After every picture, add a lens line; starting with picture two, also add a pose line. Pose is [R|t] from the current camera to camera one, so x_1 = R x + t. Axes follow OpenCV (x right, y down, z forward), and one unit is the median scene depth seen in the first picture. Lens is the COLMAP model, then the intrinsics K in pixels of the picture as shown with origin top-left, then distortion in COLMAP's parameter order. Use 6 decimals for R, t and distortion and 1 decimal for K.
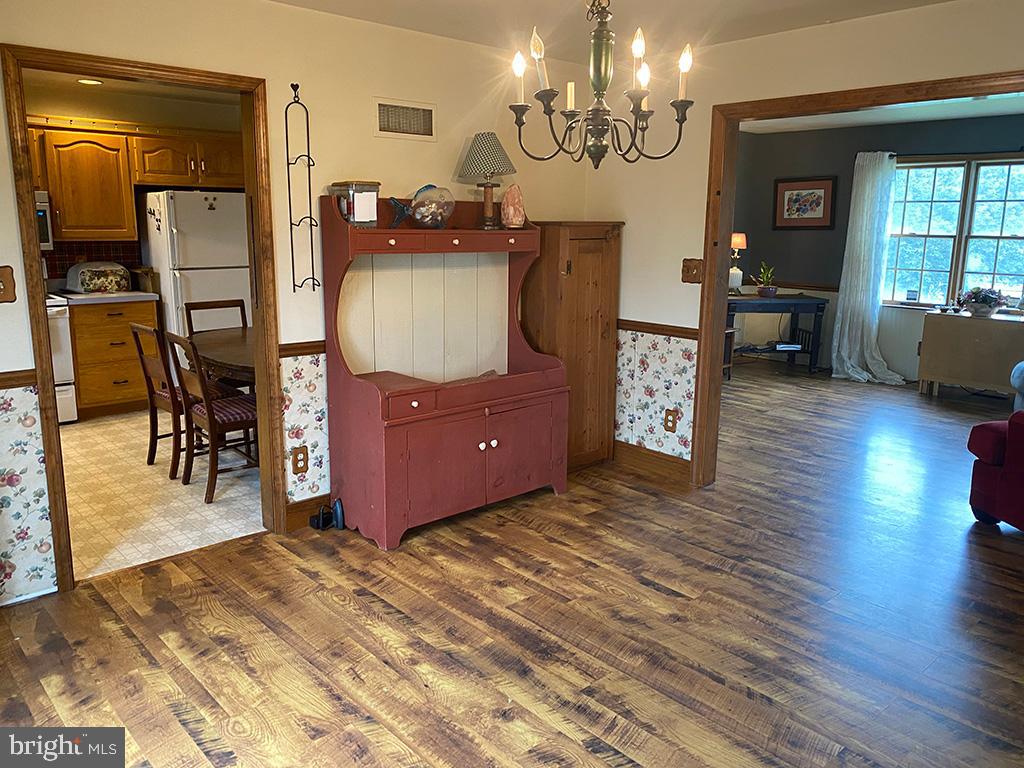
lens RADIAL K [[782.6, 0, 512.4], [0, 782.6, 373.4], [0, 0, 1]] dist [0.048894, -0.060314]
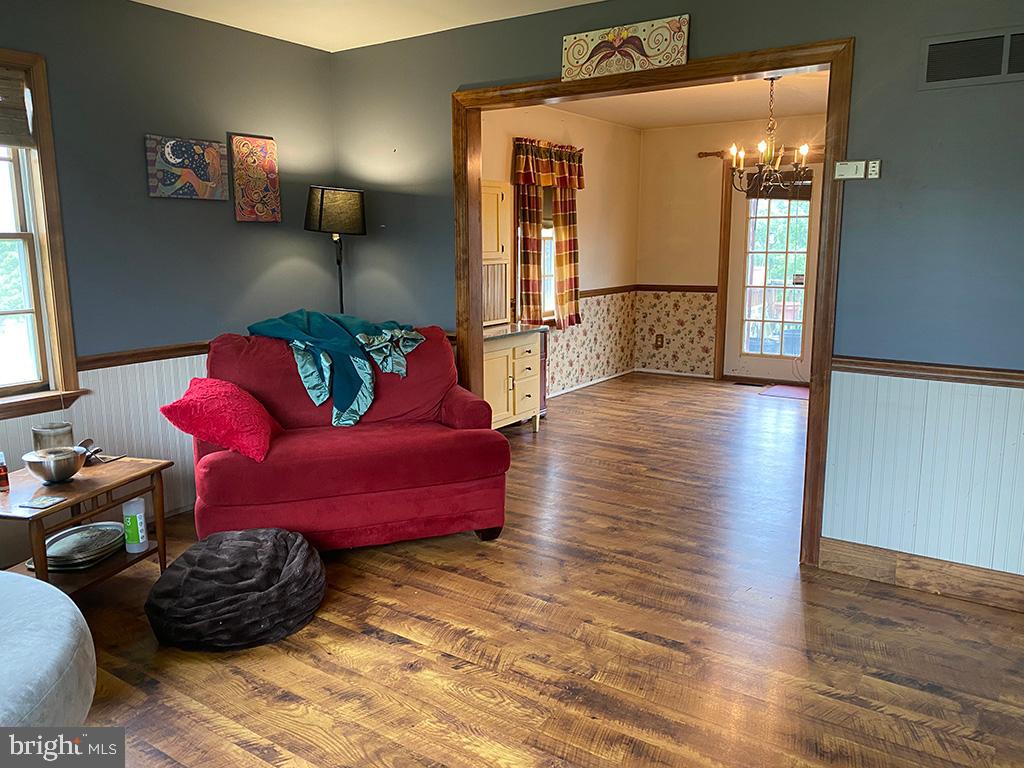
lens RADIAL K [[782.6, 0, 503.0], [0, 782.6, 383.0], [0, 0, 1]] dist [0.048894, -0.060314]
pose [[-0.976220, 0.031422, -0.214492, 0.657278], [-0.048705, 0.932352, 0.358257, -0.257477], [0.211239, 0.360184, -0.908650, 1.497532]]
